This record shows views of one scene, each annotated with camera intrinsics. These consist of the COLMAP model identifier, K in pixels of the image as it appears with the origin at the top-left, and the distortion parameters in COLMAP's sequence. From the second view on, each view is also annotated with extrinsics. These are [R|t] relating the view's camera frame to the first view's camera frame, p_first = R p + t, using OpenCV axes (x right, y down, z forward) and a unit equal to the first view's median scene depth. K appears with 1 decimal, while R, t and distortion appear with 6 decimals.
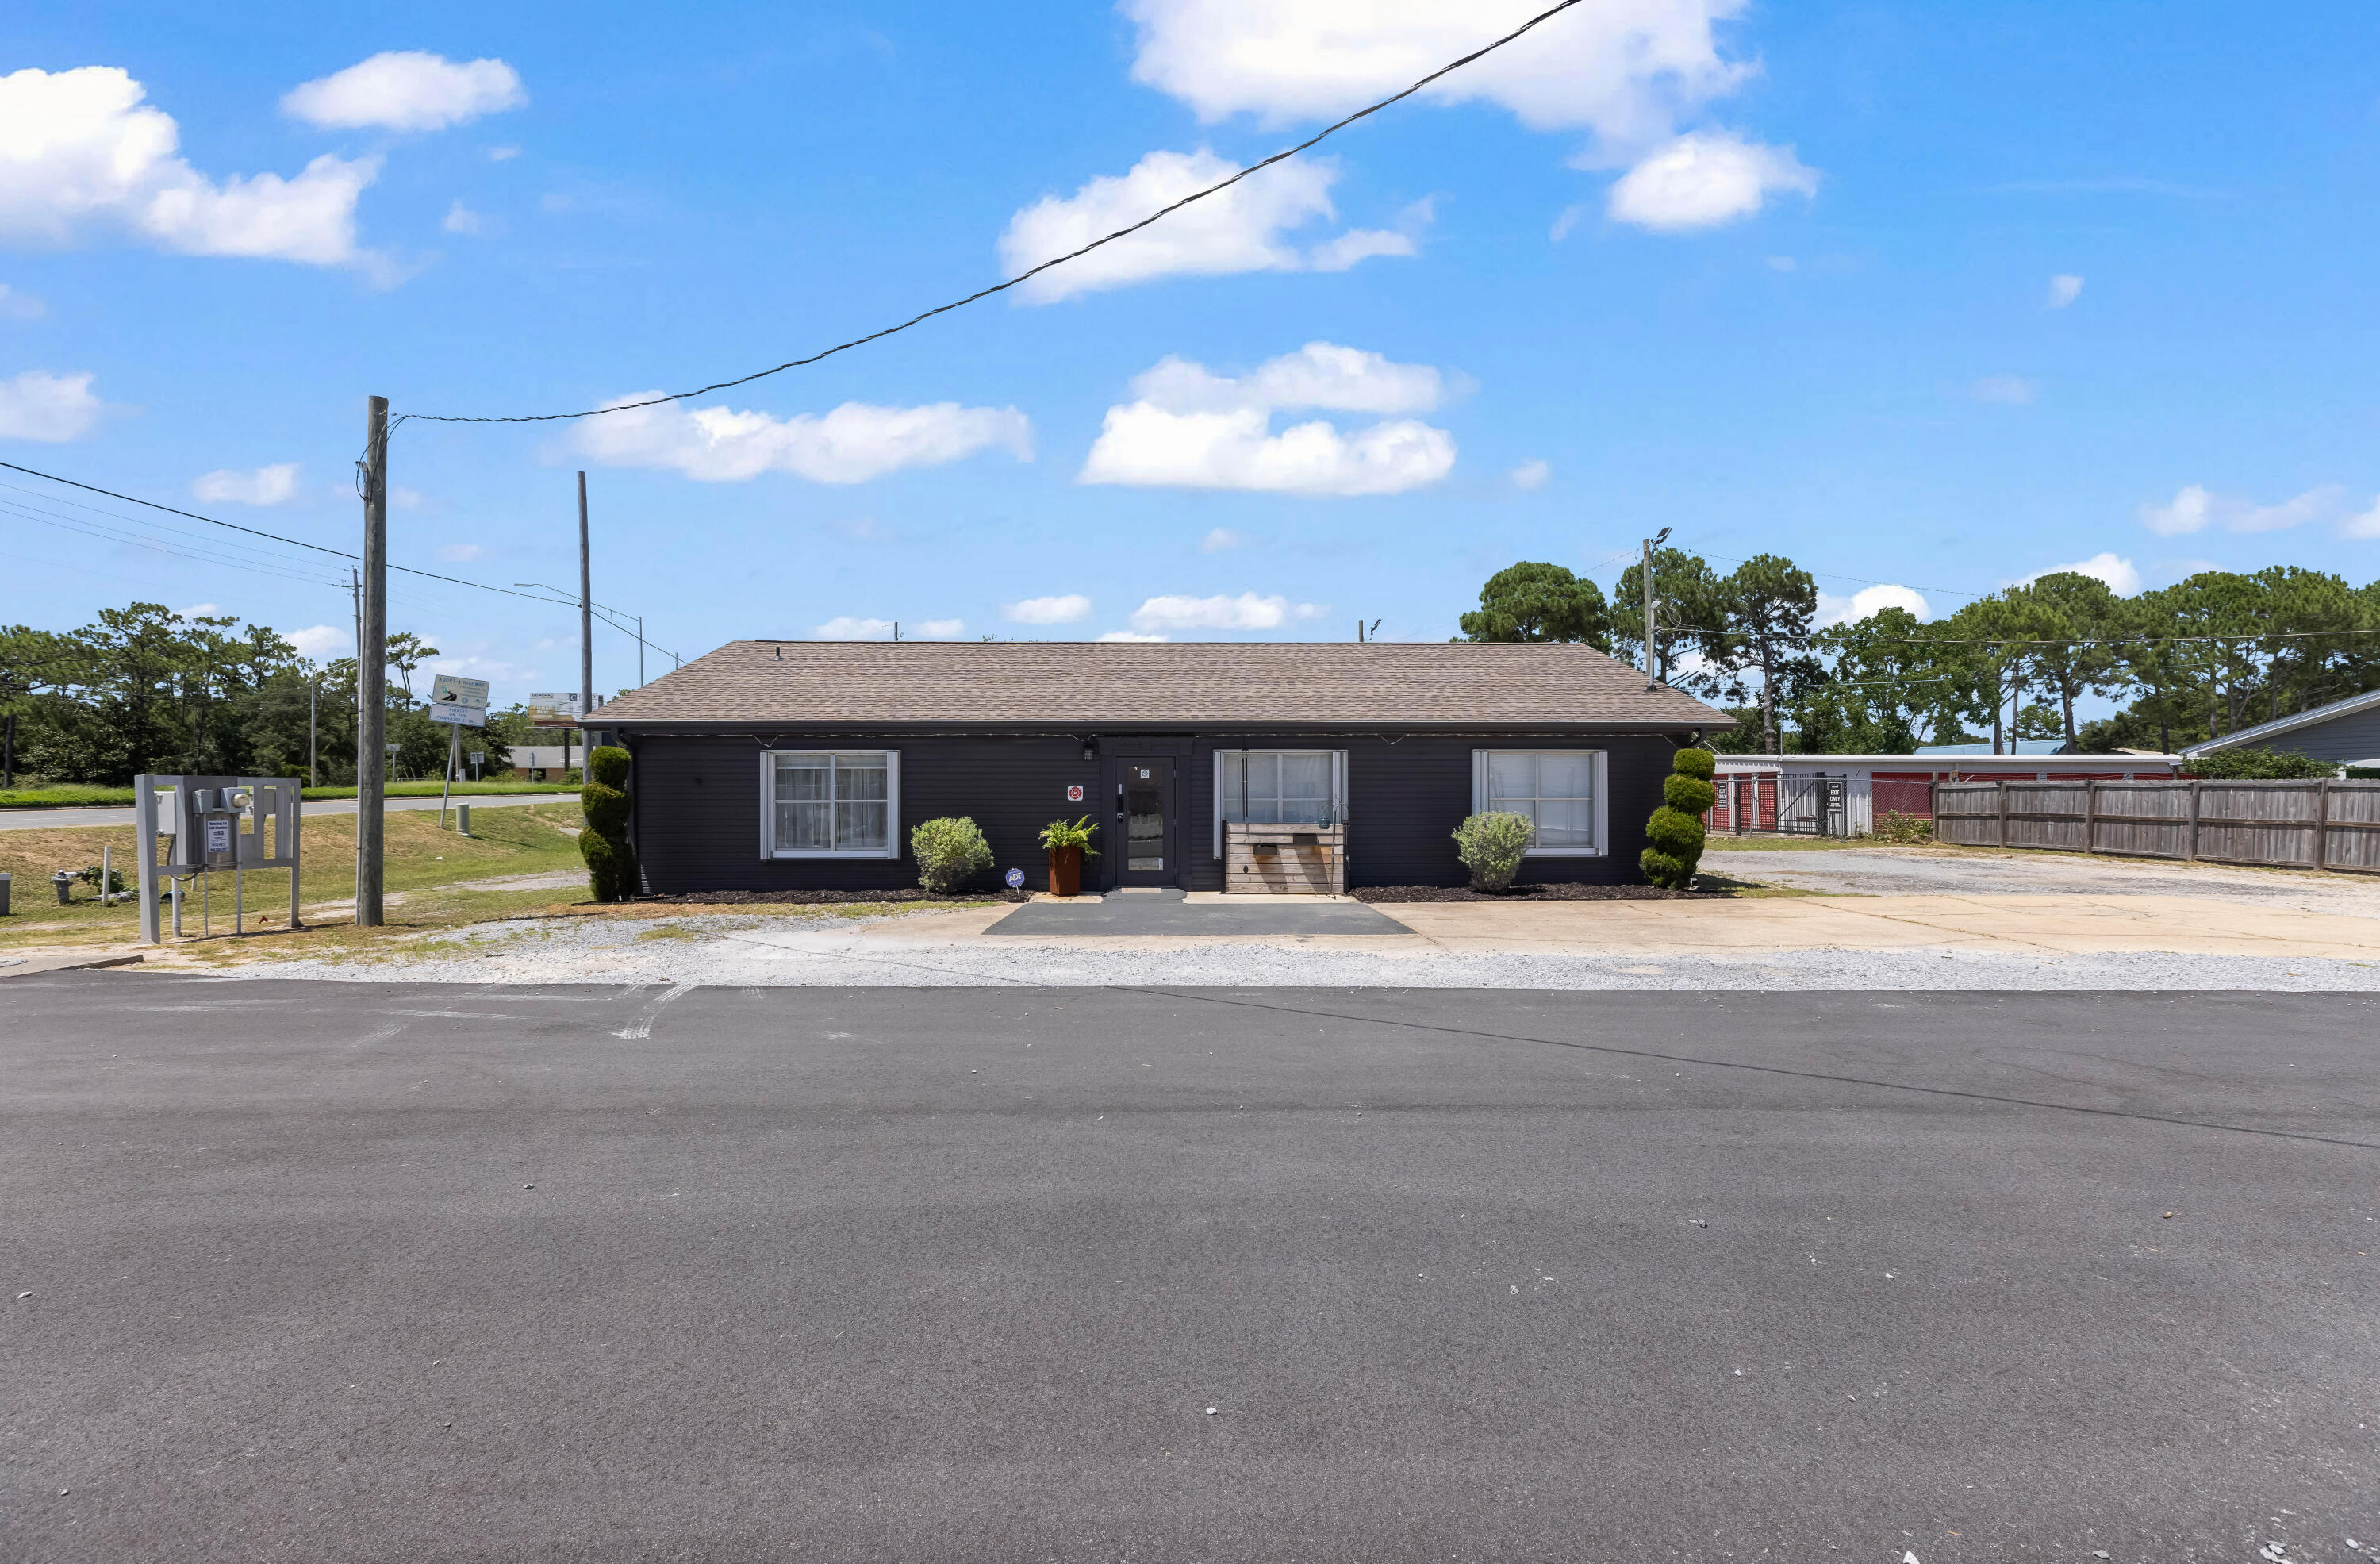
lens RADIAL K [[1093.0, 0, 1182.9], [0, 1093.0, 782.1], [0, 0, 1]] dist [0.002366, -0.000146]
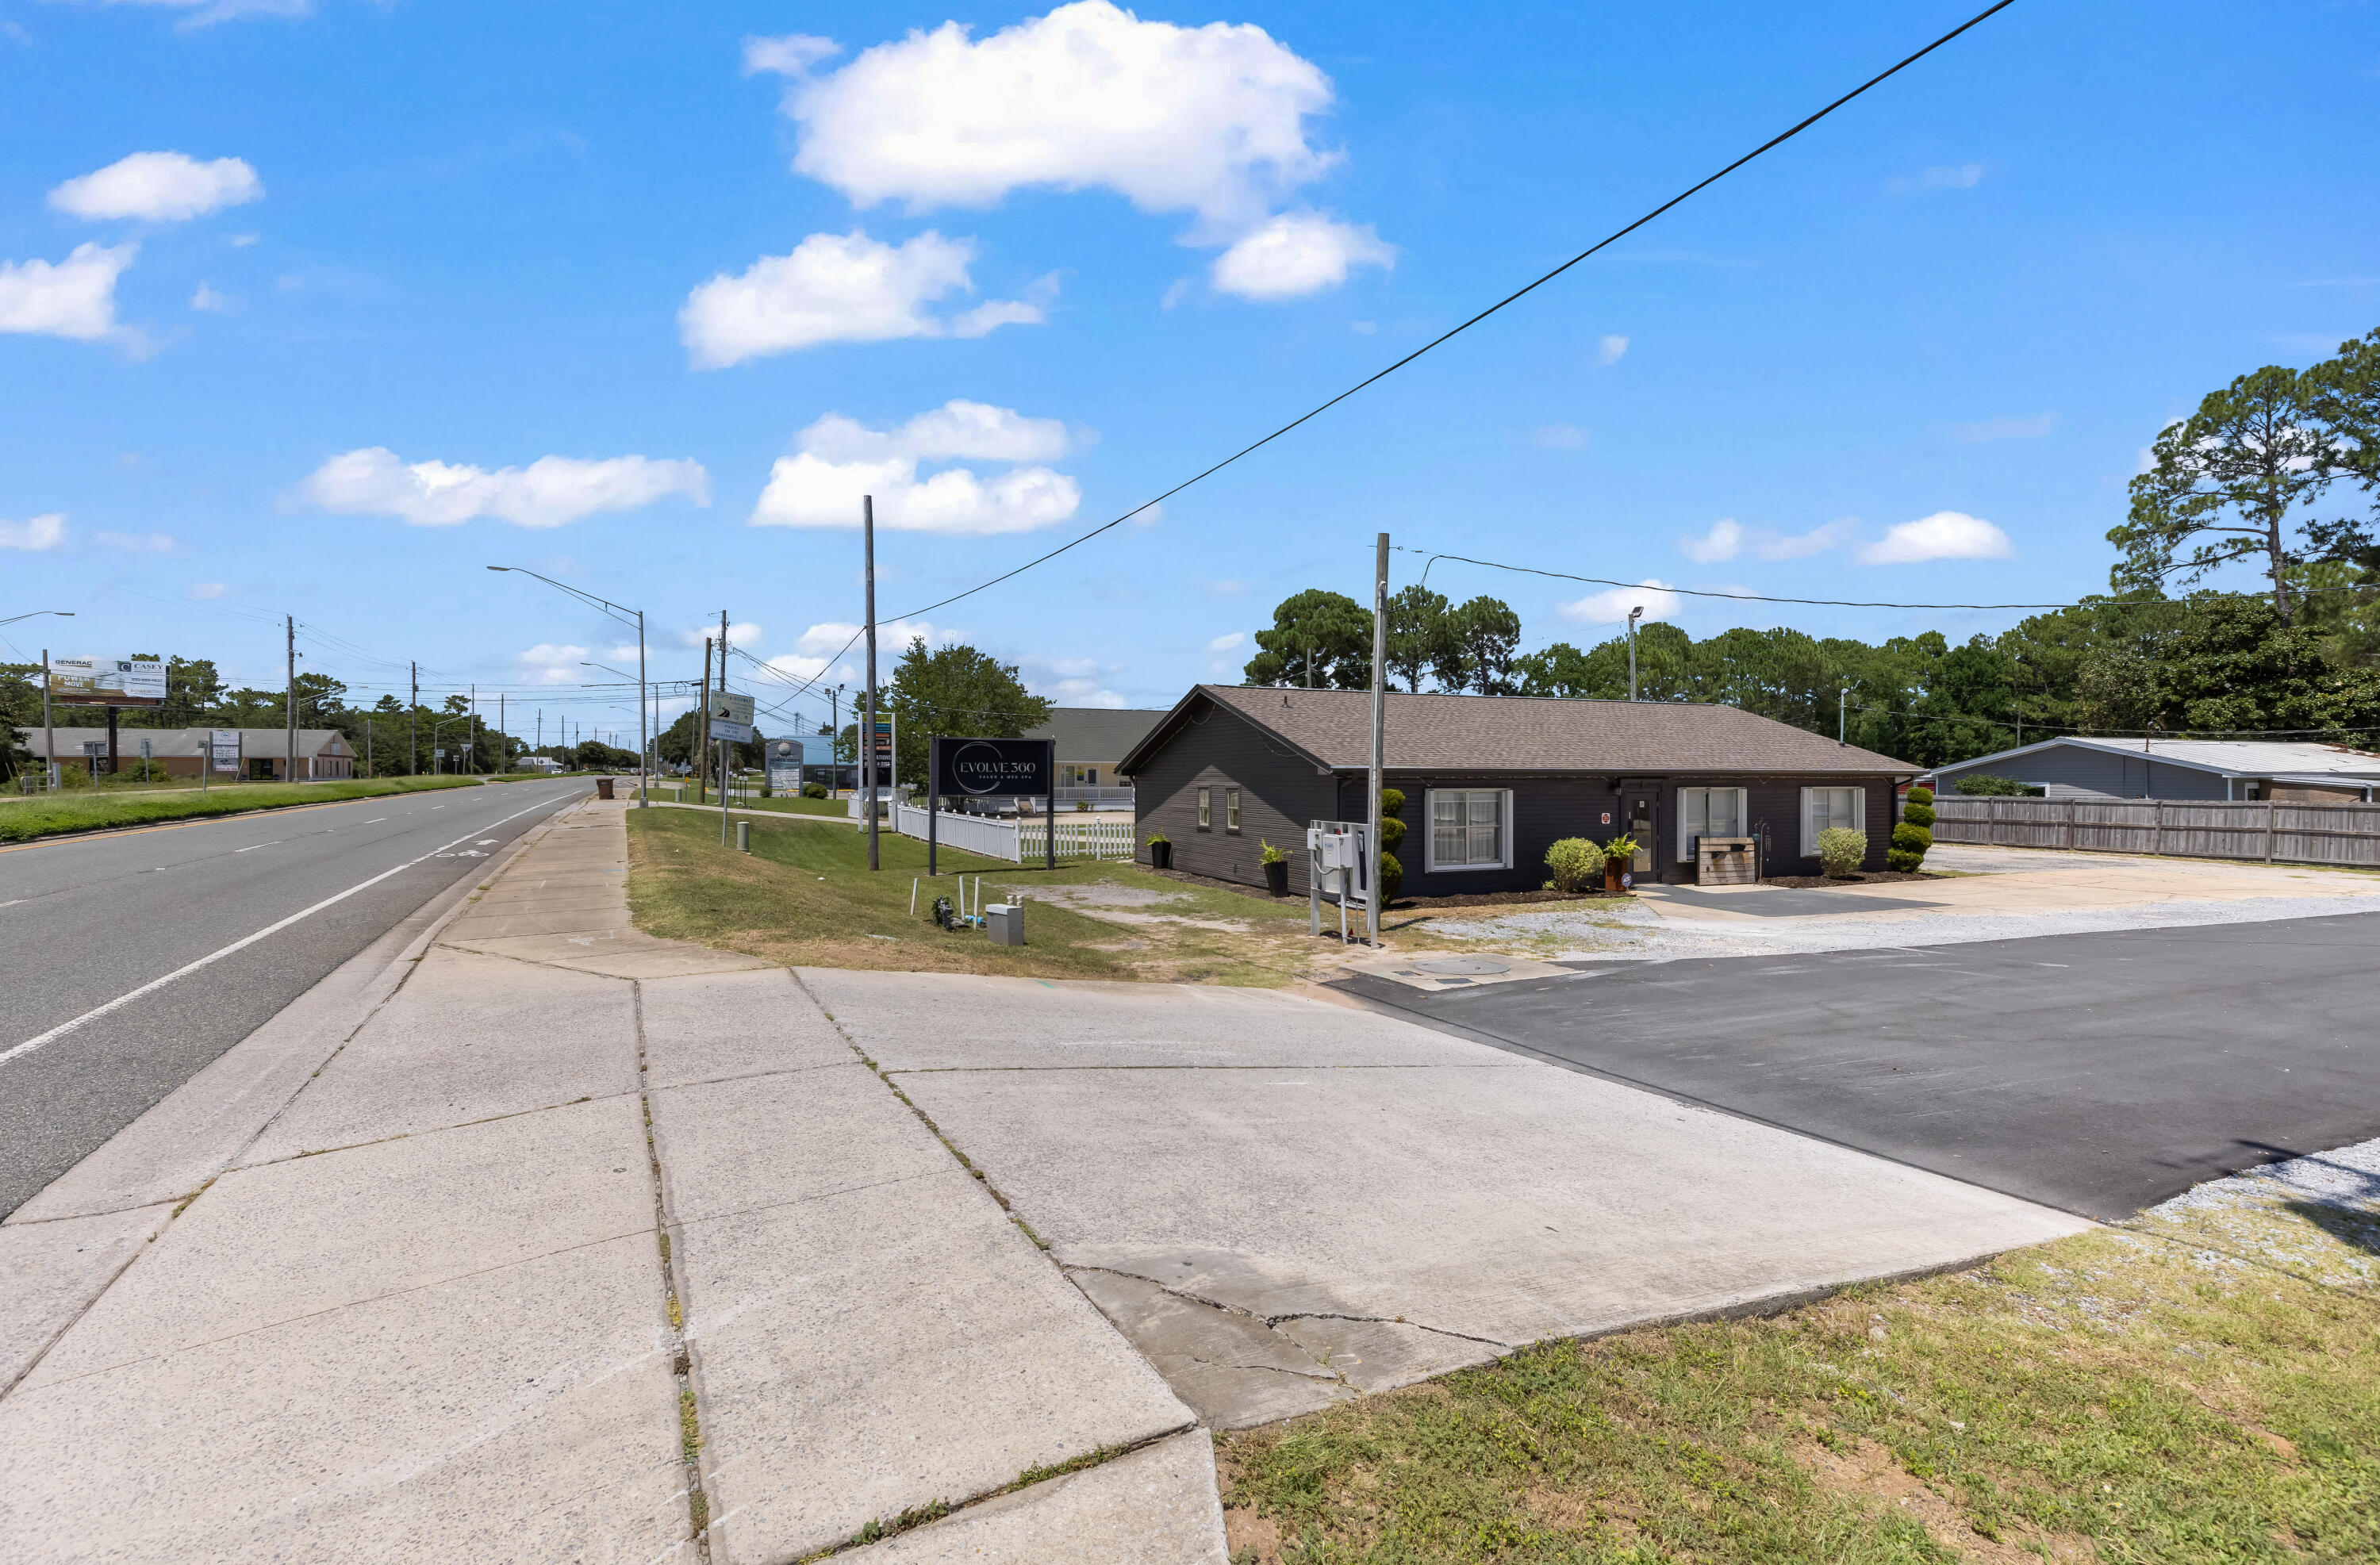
lens RADIAL K [[1092.8, 0, 1182.9], [0, 1092.8, 782.6], [0, 0, 1]] dist [0.002366, -0.000146]
pose [[0.927895, -0.000403, 0.372841, -1.152416], [-0.004479, 0.999915, 0.012226, -0.052143], [-0.372815, -0.013014, 0.927815, -0.109062]]
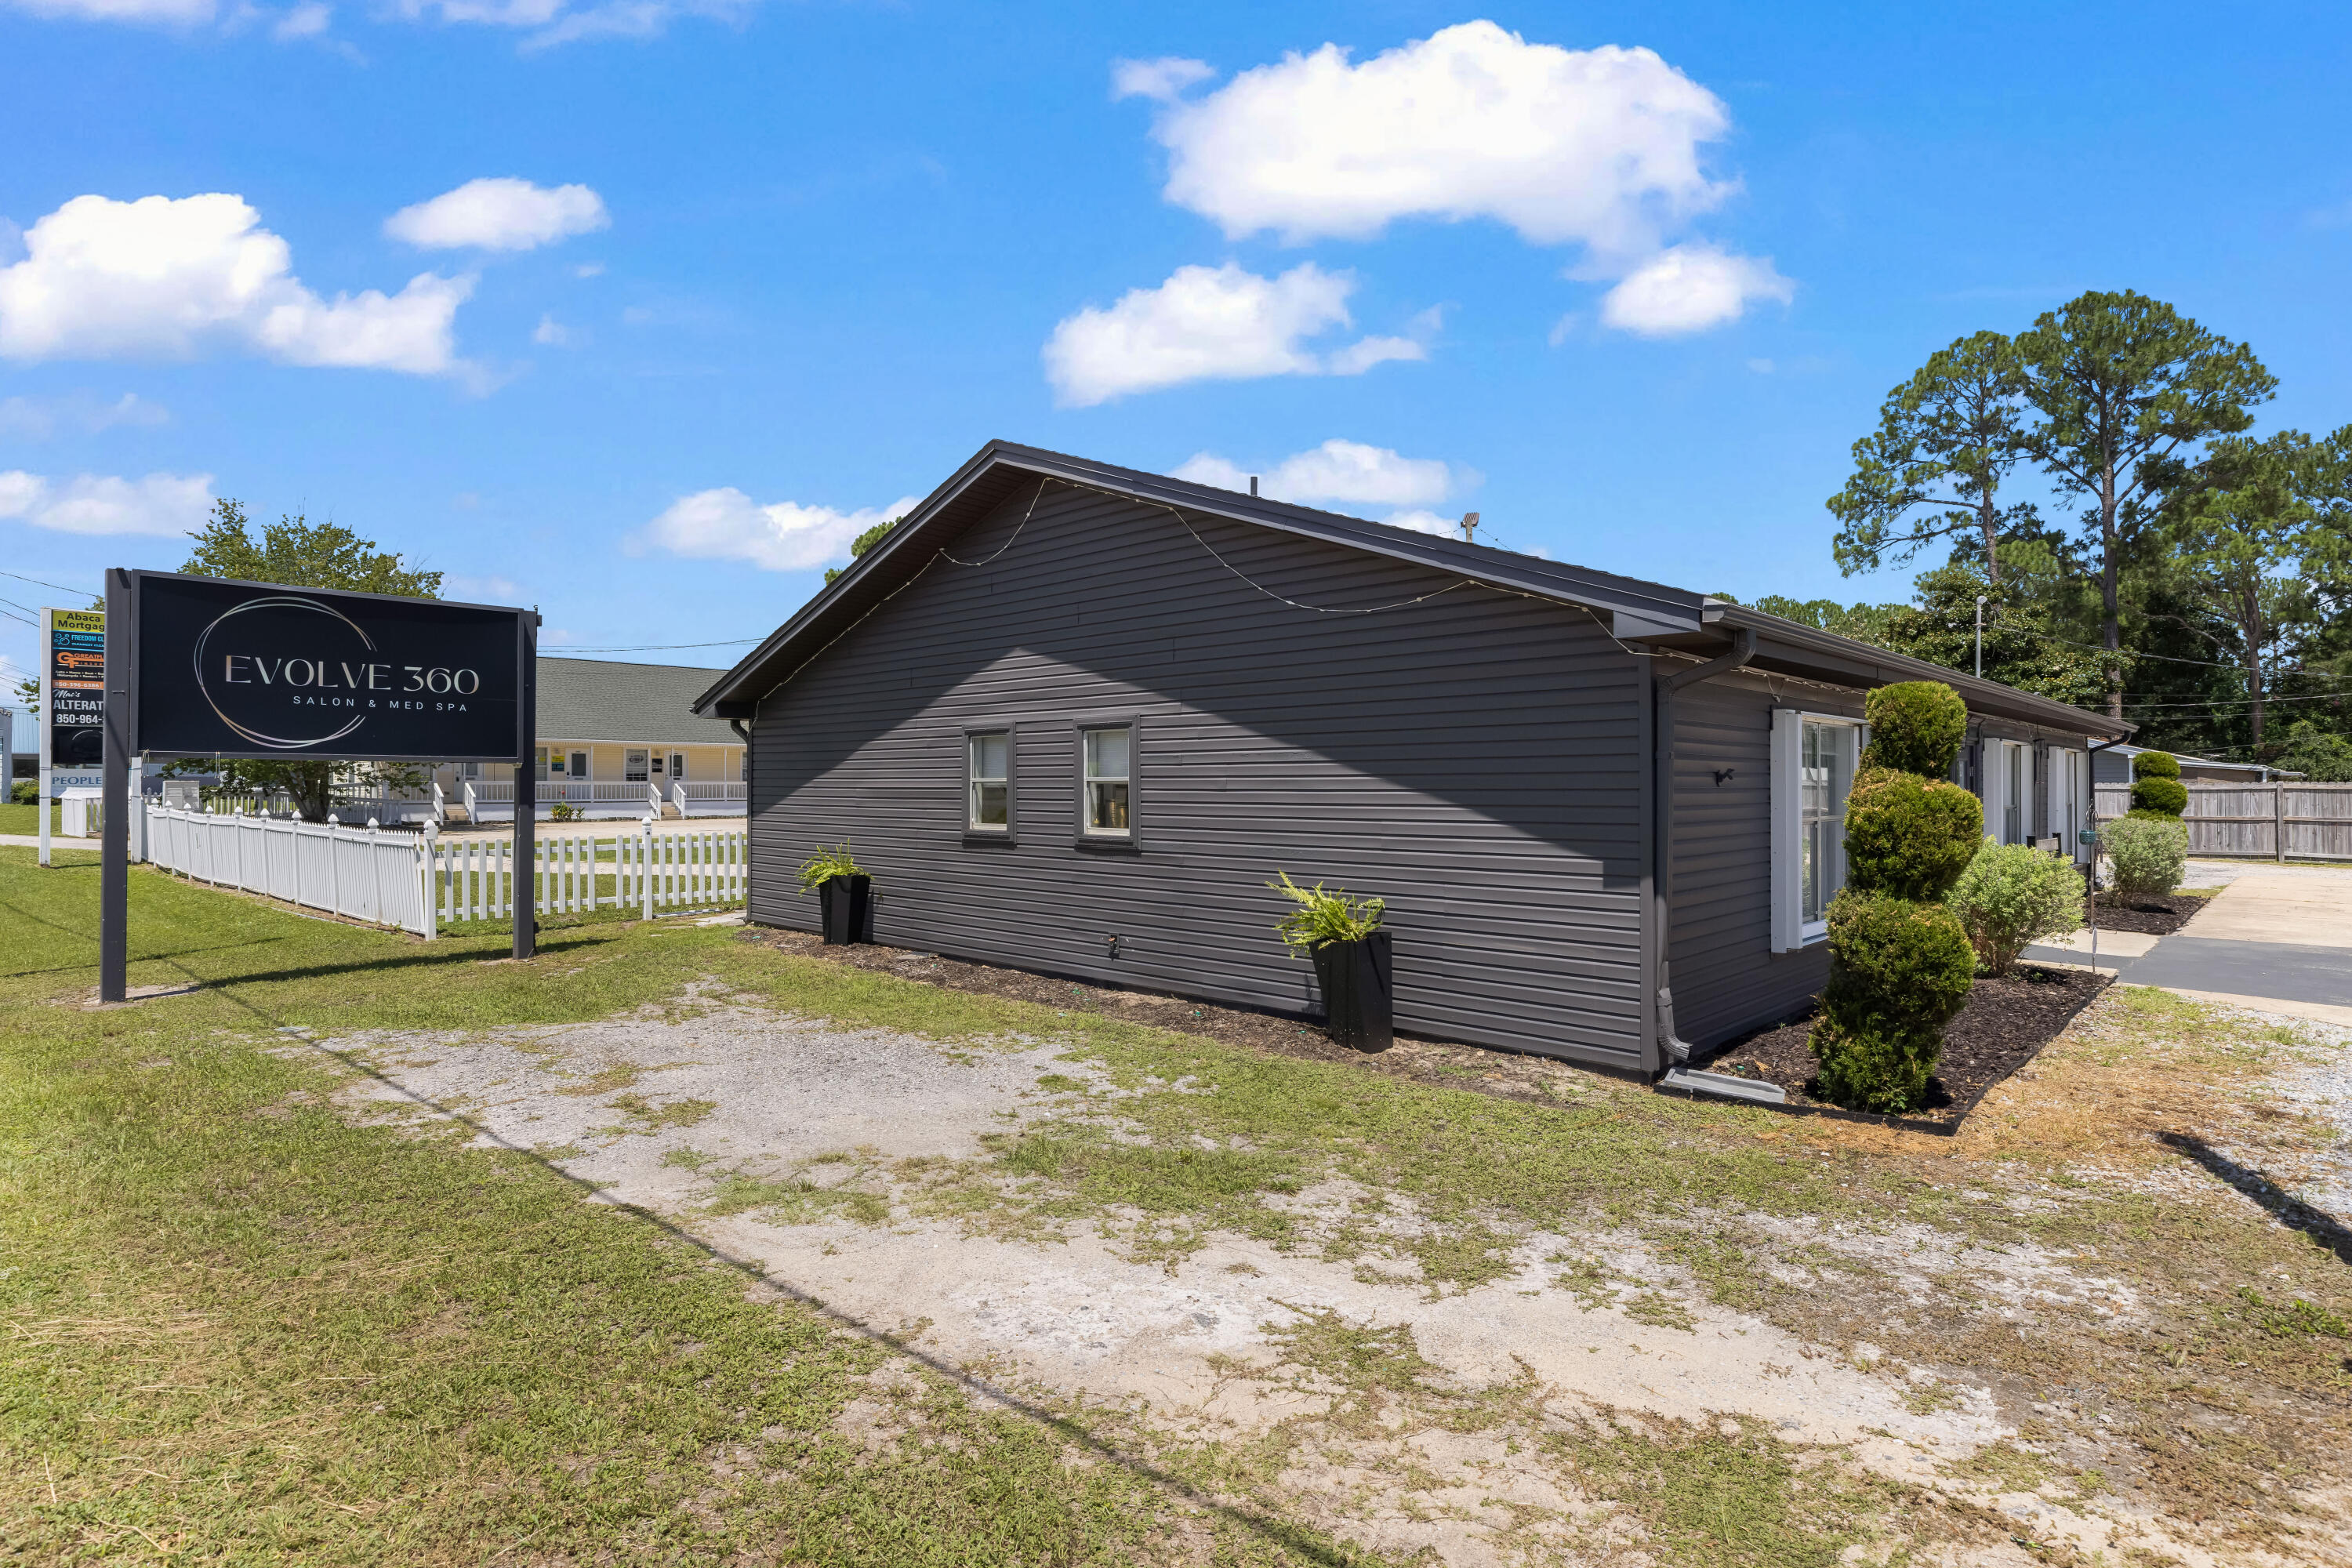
lens RADIAL K [[1225.6, 0, 1182.6], [0, 1225.6, 786.7], [0, 0, 1]] dist [-0.001265, 0.000193]
pose [[0.716056, 0.000957, 0.698043, -0.921626], [-0.007294, 0.999955, 0.006111, 0.001453], [-0.698005, -0.009467, 0.716030, 0.813514]]
